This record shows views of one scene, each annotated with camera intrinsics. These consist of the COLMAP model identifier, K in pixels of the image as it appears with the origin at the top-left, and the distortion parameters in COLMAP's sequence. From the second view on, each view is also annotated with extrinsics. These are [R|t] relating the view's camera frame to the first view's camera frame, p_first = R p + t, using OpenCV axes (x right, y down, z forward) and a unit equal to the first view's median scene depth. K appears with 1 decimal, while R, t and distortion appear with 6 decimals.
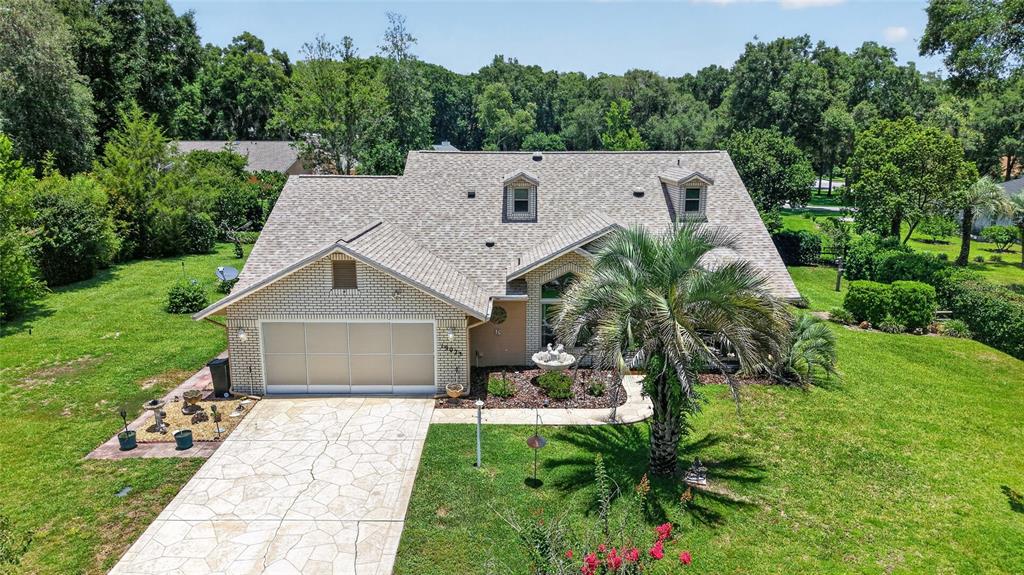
lens RADIAL K [[692.0, 0, 509.5], [0, 692.0, 282.4], [0, 0, 1]] dist [0.006315, -0.008391]
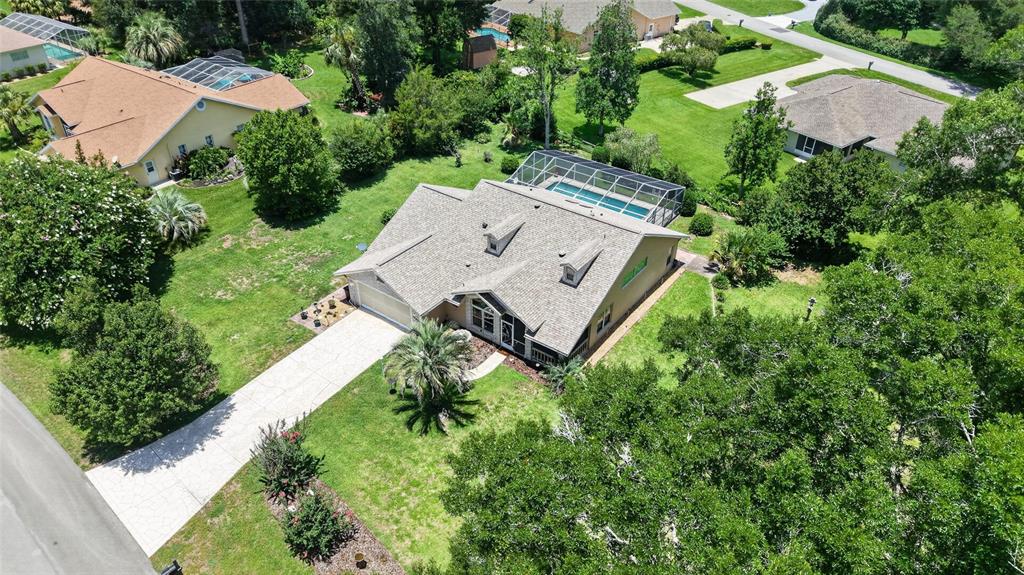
lens RADIAL K [[692.0, 0, 514.7], [0, 692.0, 290.4], [0, 0, 1]] dist [0.006315, -0.008391]
pose [[0.803353, 0.349480, -0.482171, 1.264679], [-0.124951, 0.890585, 0.437317, -1.041798], [0.582247, -0.291072, 0.759121, -0.530788]]
